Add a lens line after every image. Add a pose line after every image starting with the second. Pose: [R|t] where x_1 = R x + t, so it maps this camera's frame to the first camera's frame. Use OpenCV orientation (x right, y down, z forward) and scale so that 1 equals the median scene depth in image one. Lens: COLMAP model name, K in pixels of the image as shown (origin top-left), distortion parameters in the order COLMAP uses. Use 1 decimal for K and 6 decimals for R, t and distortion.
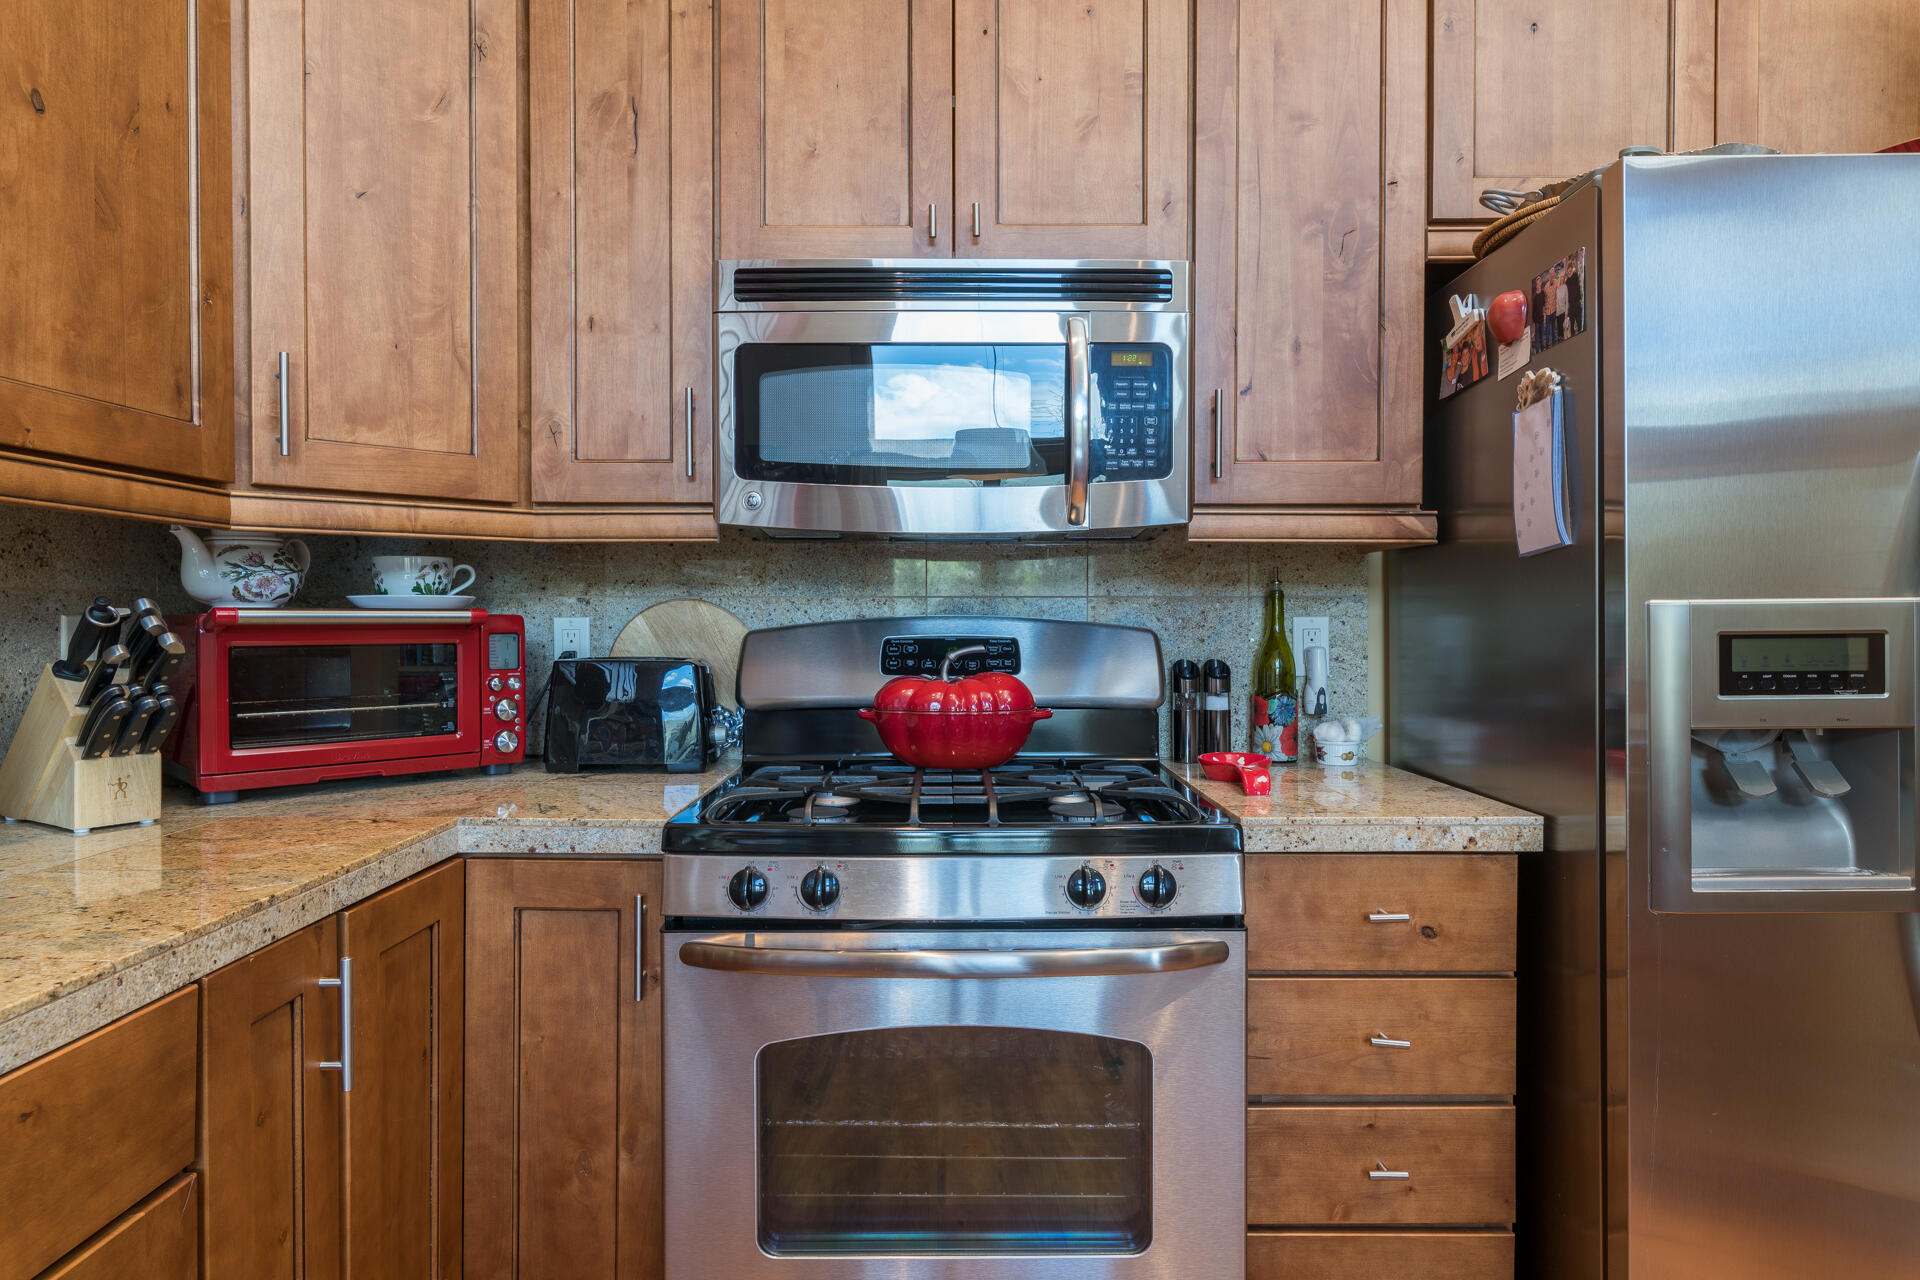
lens RADIAL K [[1119.4, 0, 957.6], [0, 1119.4, 631.7], [0, 0, 1]] dist [0.000980, -0.001838]
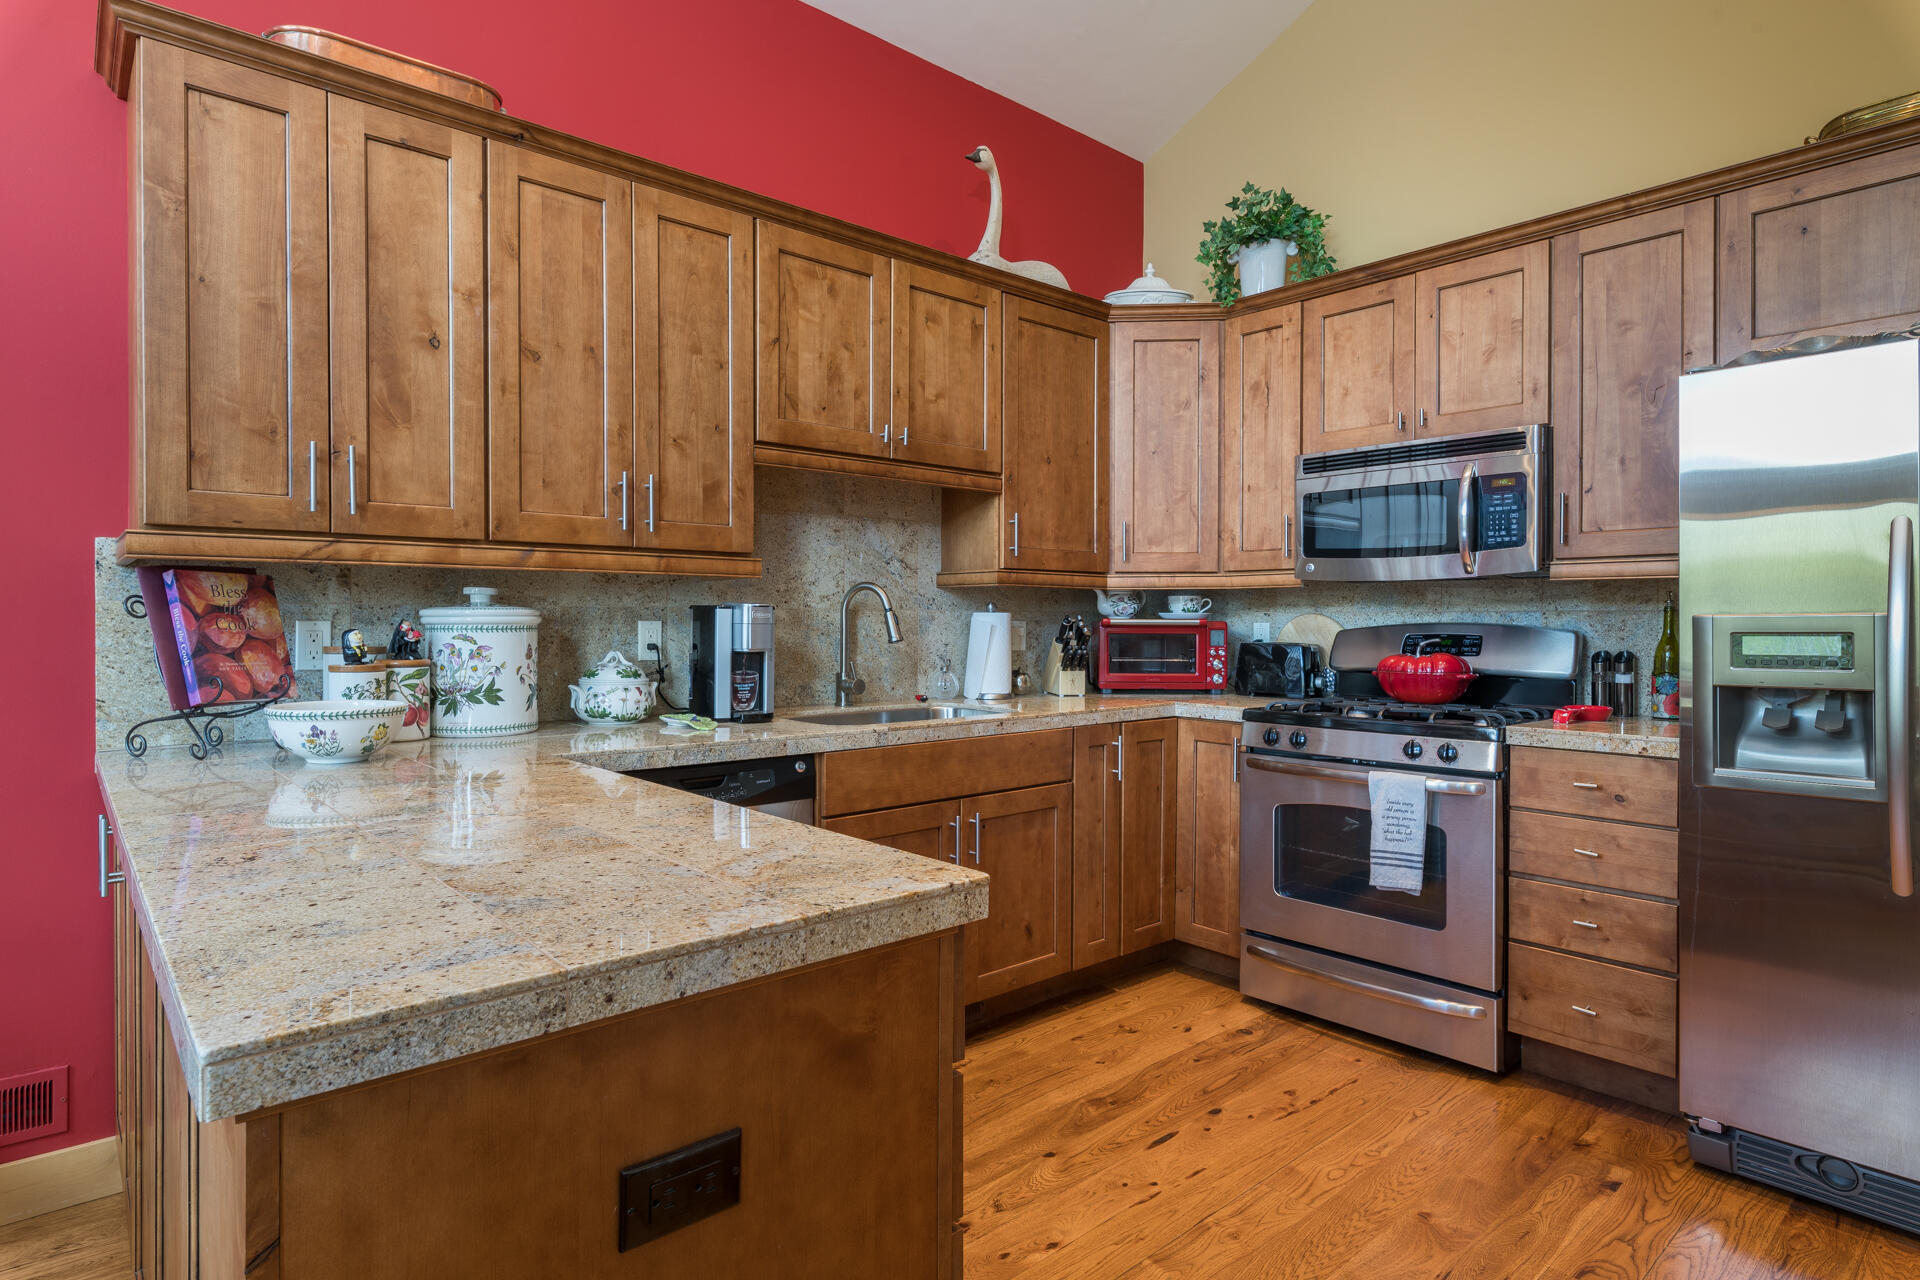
lens RADIAL K [[1032.3, 0, 958.1], [0, 1032.3, 633.7], [0, 0, 1]] dist [0.000837, 0.000108]
pose [[0.666802, 0.011009, -0.745153, 0.802814], [-0.012744, 0.999913, 0.003369, 0.009054], [0.745126, 0.007250, 0.666884, -0.768533]]
